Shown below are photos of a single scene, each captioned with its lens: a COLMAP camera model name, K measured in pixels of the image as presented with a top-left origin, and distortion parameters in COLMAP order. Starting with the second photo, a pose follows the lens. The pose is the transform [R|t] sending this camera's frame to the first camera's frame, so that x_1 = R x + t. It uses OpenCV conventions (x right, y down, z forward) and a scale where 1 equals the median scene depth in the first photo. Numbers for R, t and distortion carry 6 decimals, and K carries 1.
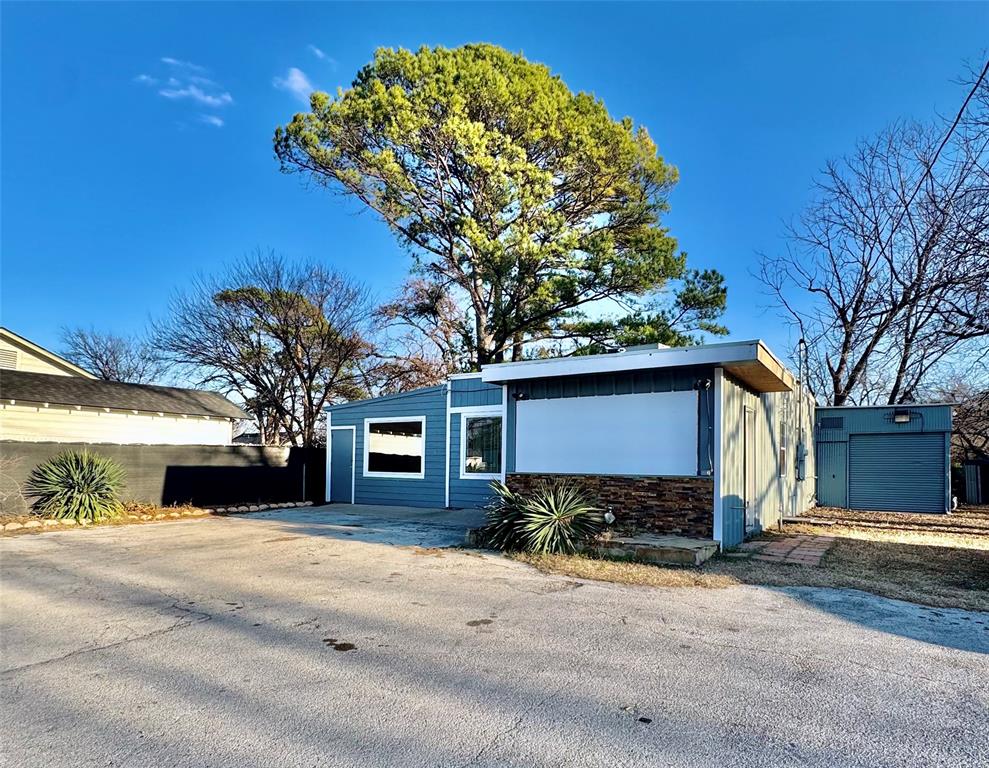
lens RADIAL K [[579.5, 0, 492.7], [0, 579.5, 454.2], [0, 0, 1]] dist [-0.000136, 0.000720]
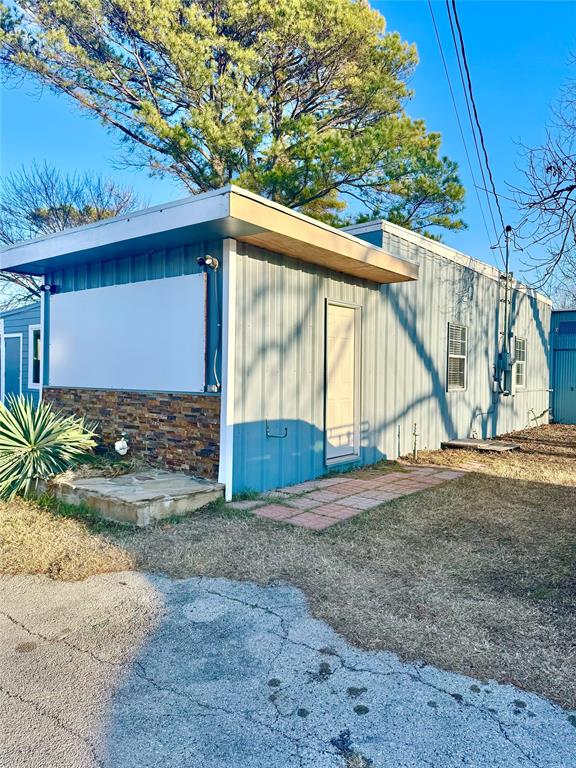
lens RADIAL K [[530.8, 0, 288.0], [0, 530.8, 384.0], [0, 0, 1]] dist [0.165351, -0.262181]
pose [[0.997314, 0.001580, -0.073227, 0.429527], [0.000964, 0.999398, 0.034693, 0.003445], [0.073238, -0.034671, 0.996712, 0.295128]]
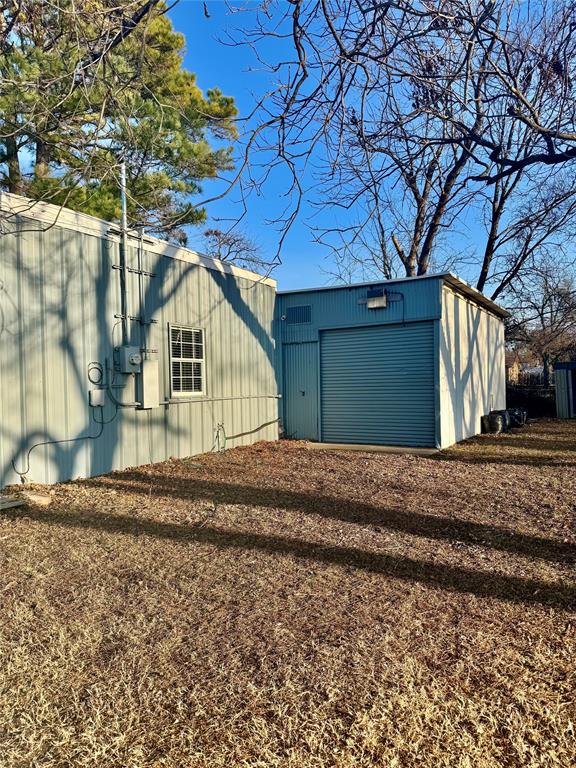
lens RADIAL K [[530.8, 0, 288.0], [0, 530.8, 384.0], [0, 0, 1]] dist [0.165351, -0.262181]
pose [[0.997907, -0.035105, 0.054313, 1.034737], [0.033853, 0.999143, 0.023802, 0.022993], [-0.055102, -0.021913, 0.998240, 0.727387]]
